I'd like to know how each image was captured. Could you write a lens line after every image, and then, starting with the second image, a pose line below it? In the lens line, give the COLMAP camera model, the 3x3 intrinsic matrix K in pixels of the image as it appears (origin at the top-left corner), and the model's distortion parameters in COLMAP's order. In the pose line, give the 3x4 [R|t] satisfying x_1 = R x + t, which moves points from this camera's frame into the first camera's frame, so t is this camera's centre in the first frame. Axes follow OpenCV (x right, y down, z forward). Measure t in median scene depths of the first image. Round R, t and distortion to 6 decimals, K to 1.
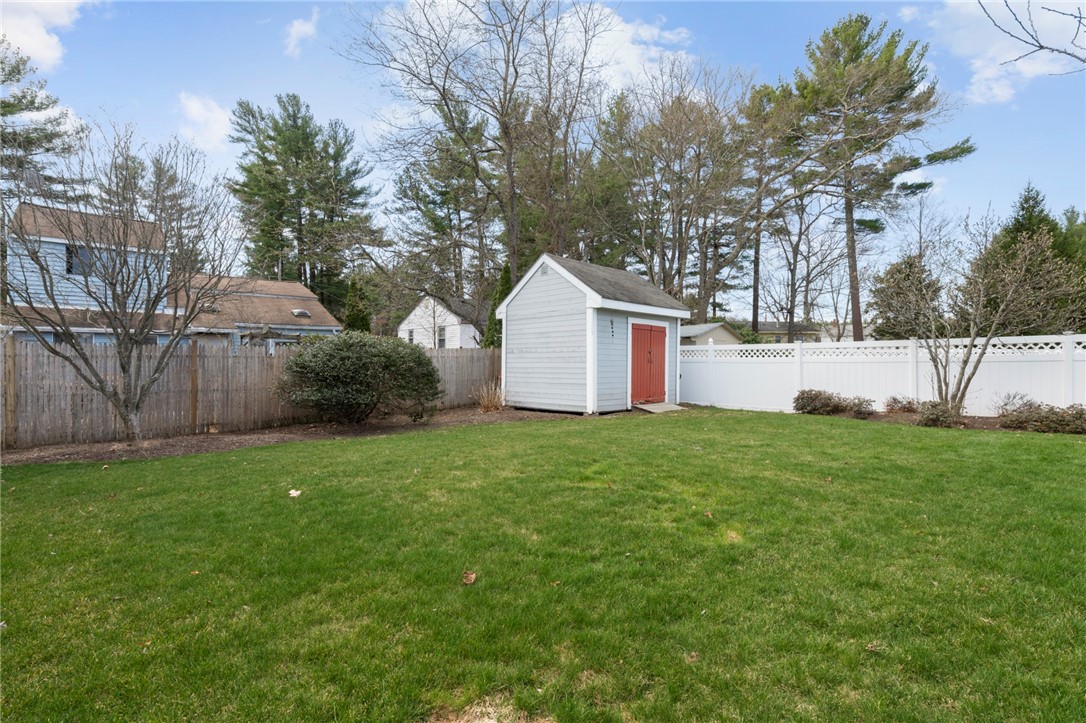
lens RADIAL K [[492.7, 0, 543.0], [0, 492.7, 361.5], [0, 0, 1]] dist [-0.003037, 0.000970]
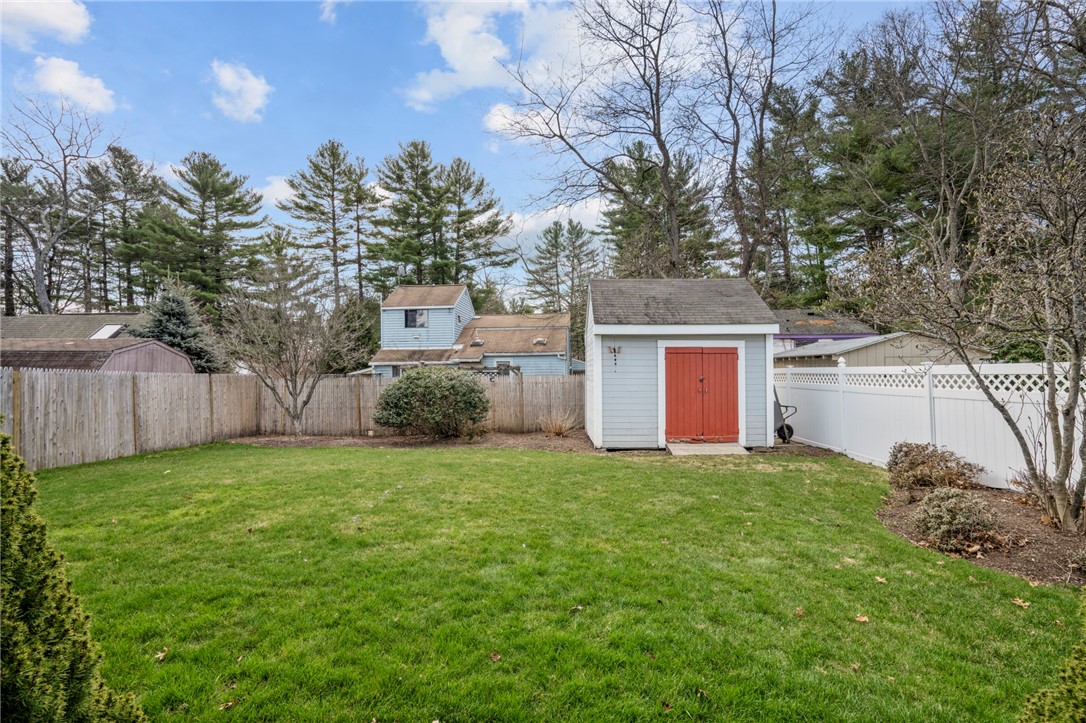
lens RADIAL K [[492.7, 0, 543.0], [0, 492.7, 361.5], [0, 0, 1]] dist [-0.003037, 0.000970]
pose [[0.714797, -0.023876, -0.698924, 0.625987], [0.008248, 0.999635, -0.025713, -0.032244], [0.699283, 0.012615, 0.714733, 0.241727]]
